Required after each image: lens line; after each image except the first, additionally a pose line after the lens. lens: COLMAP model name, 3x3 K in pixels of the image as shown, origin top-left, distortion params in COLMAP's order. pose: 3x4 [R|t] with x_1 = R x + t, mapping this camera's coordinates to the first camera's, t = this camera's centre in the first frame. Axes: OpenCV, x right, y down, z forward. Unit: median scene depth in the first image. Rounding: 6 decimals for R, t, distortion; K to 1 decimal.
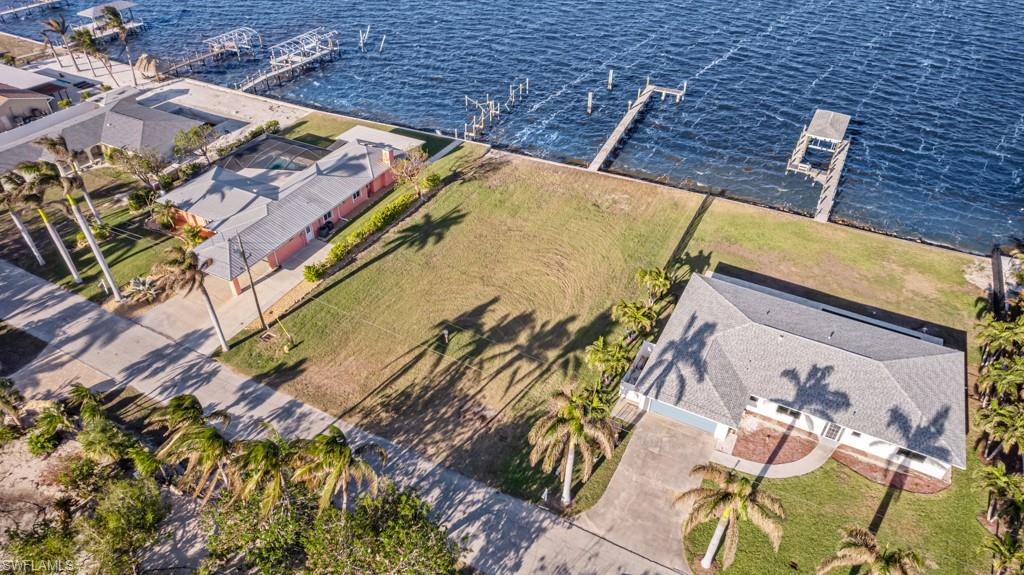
lens RADIAL K [[659.6, 0, 512.0], [0, 659.6, 287.5], [0, 0, 1]] dist [-0.085578, 0.085910]
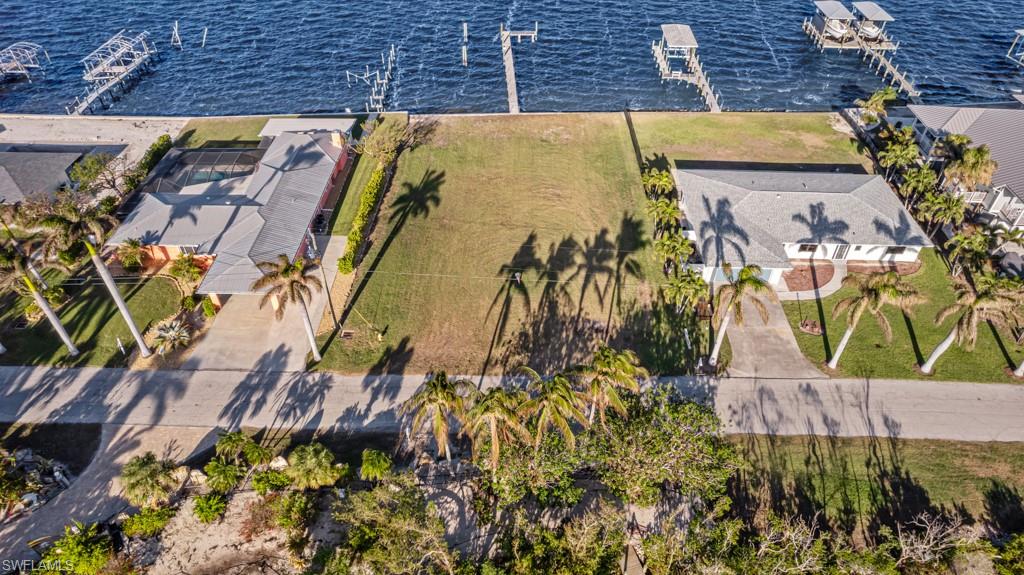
lens RADIAL K [[659.6, 0, 512.0], [0, 659.6, 287.5], [0, 0, 1]] dist [-0.085578, 0.085910]
pose [[0.891548, -0.293611, 0.344870, -0.439485], [0.279095, 0.955822, 0.092248, -0.009875], [-0.356719, 0.014008, 0.934107, 0.016220]]
